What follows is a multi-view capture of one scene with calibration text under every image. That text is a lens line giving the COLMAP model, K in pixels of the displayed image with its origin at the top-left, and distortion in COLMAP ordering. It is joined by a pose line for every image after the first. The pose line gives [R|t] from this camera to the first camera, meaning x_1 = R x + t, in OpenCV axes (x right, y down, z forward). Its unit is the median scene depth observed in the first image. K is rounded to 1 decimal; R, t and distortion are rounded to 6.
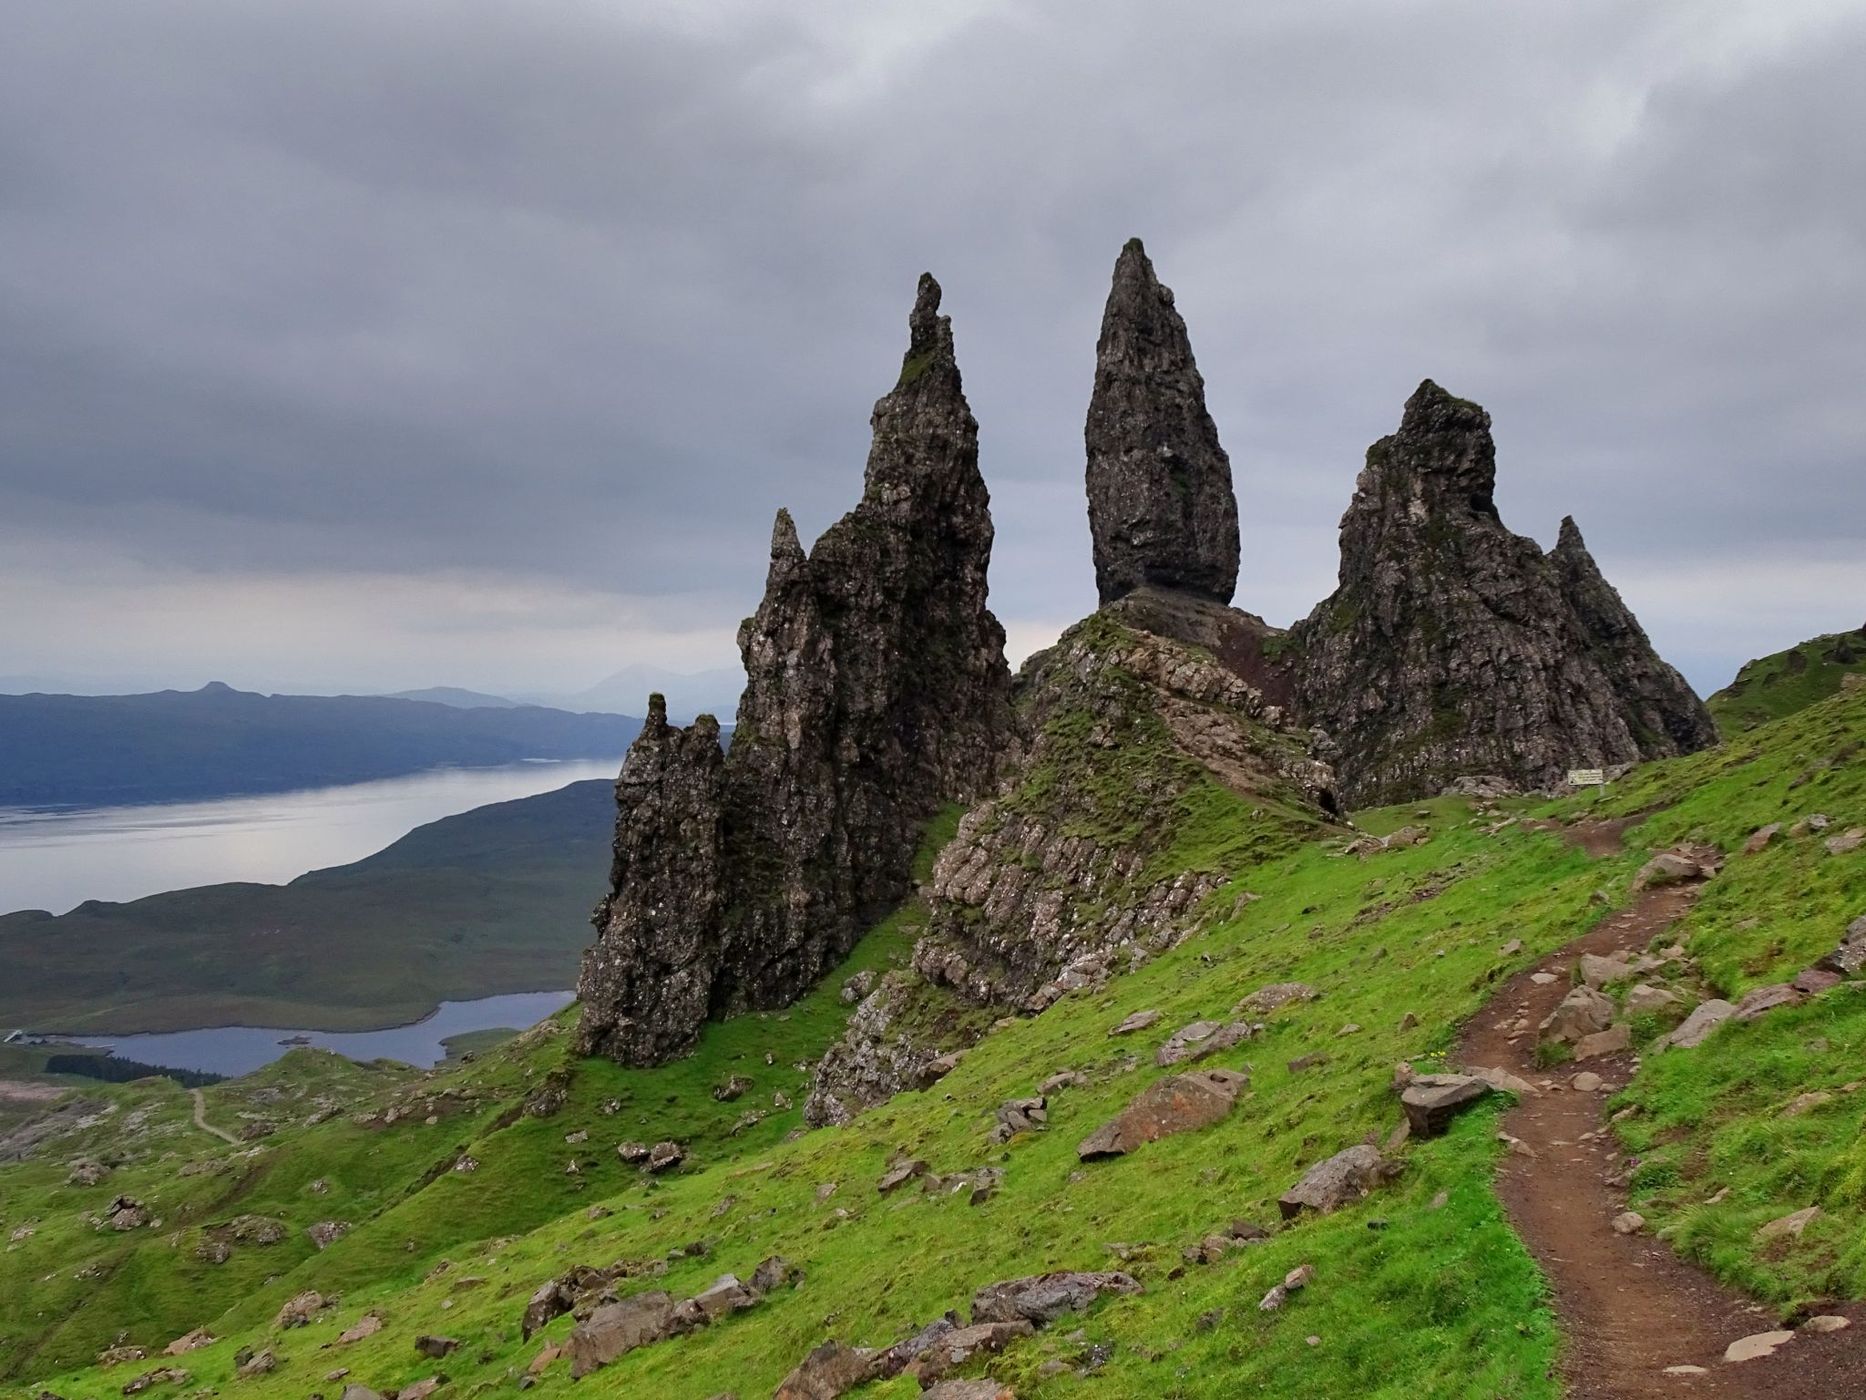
lens RADIAL K [[2335.8, 0, 944.0], [0, 2335.8, 696.1], [0, 0, 1]] dist [0.019154, 0.000000]
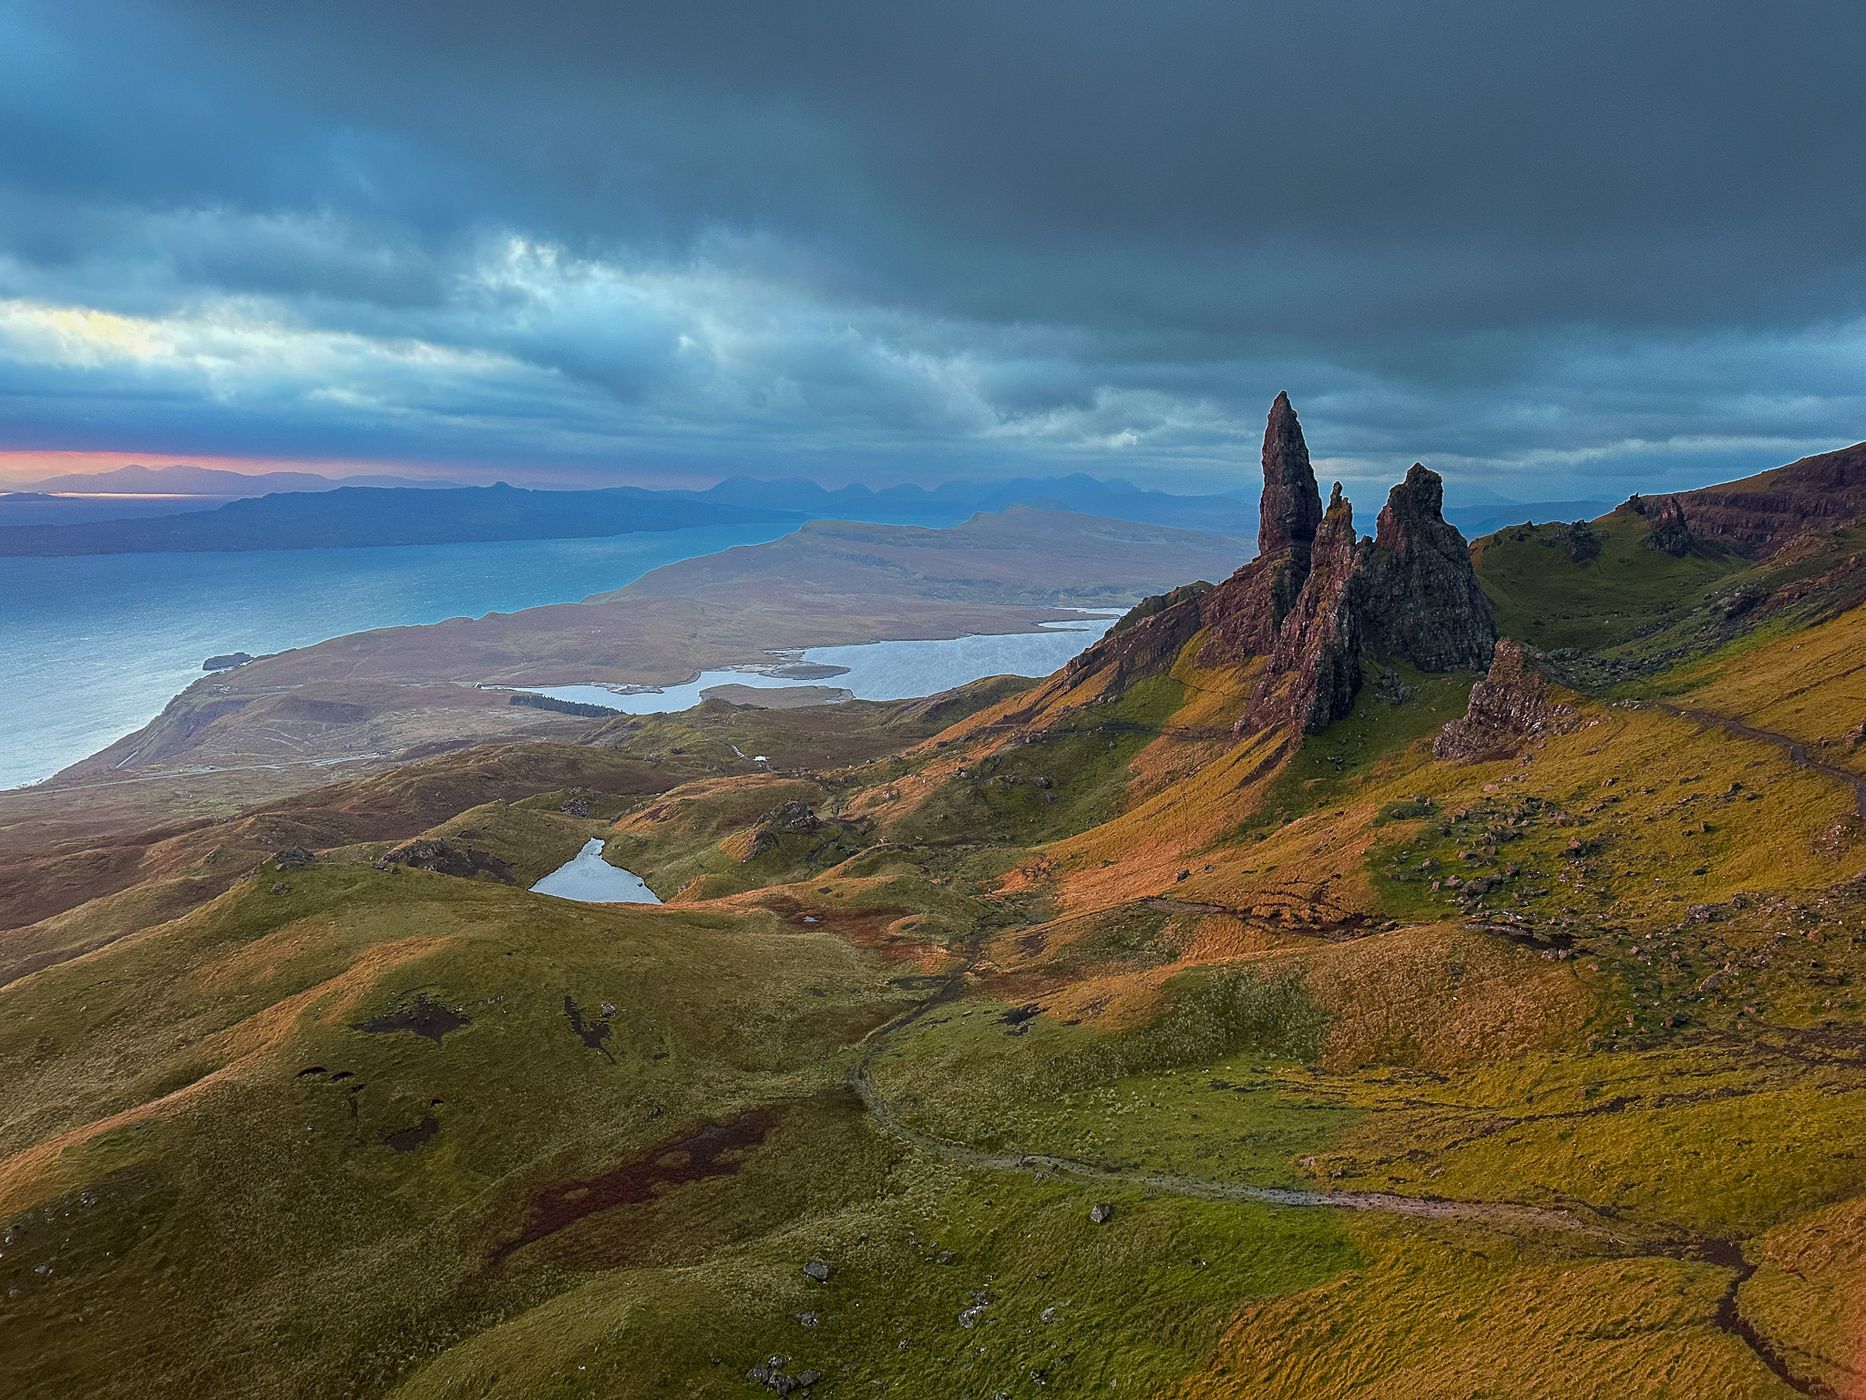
lens RADIAL K [[1322.0, 0, 915.6], [0, 1322.0, 710.5], [0, 0, 1]] dist [0.082487, -0.076913]
pose [[0.999851, 0.007109, 0.015751, -0.393910], [-0.009597, 0.986405, 0.164051, -0.109650], [-0.014370, -0.164178, 0.986326, -0.530066]]
